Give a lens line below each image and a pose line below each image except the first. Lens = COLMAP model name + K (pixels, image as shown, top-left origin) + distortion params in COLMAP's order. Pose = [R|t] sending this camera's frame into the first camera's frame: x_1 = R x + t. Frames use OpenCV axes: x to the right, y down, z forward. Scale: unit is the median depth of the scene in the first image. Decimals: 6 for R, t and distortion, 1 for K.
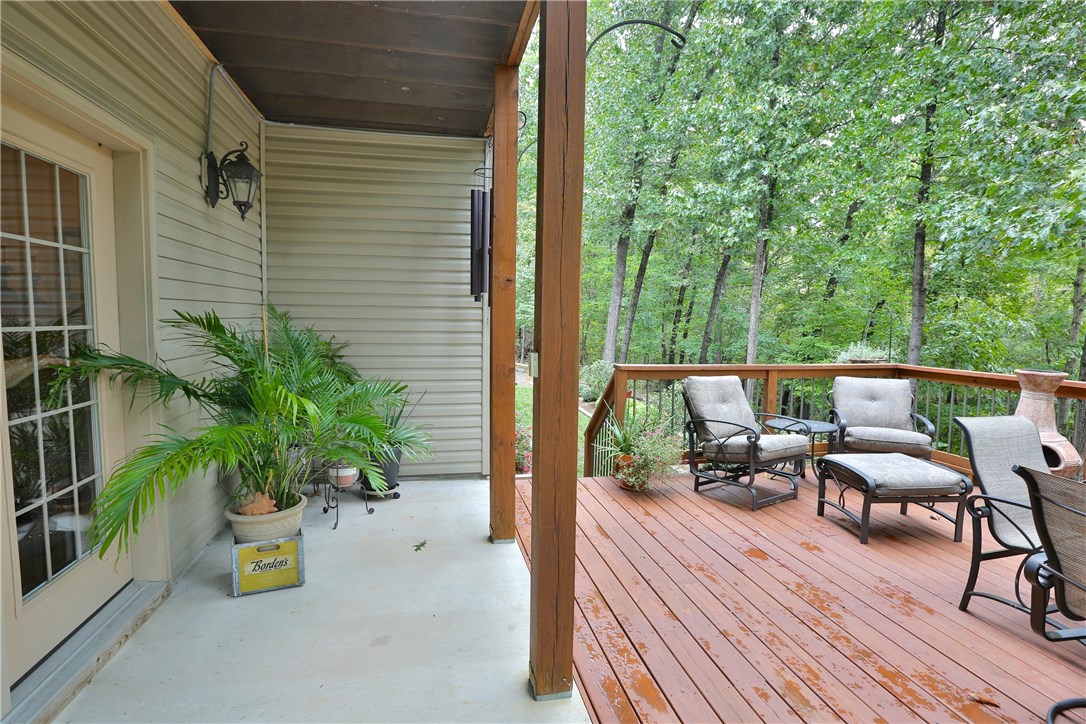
lens RADIAL K [[533.2, 0, 547.8], [0, 533.2, 362.3], [0, 0, 1]] dist [-0.065162, 0.026983]
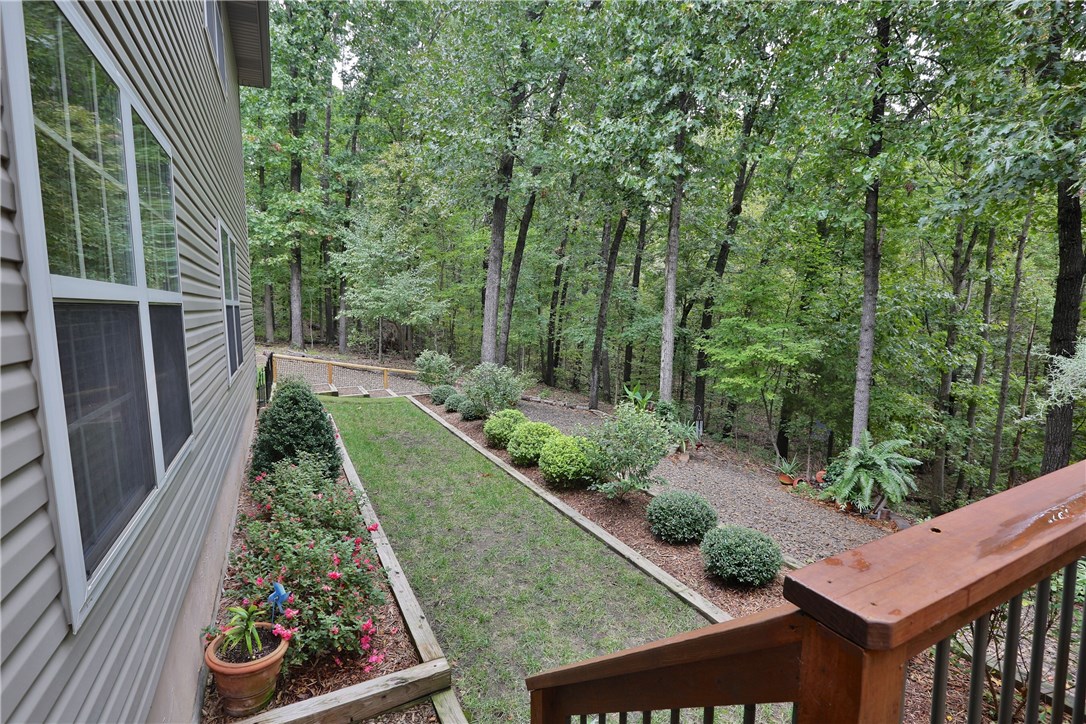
lens RADIAL K [[533.2, 0, 547.8], [0, 533.2, 362.3], [0, 0, 1]] dist [-0.065162, 0.026983]
pose [[0.967349, -0.056901, 0.246980, 0.003889], [0.050001, 0.998166, 0.034127, -0.020046], [-0.248469, -0.020664, 0.968419, 0.241222]]
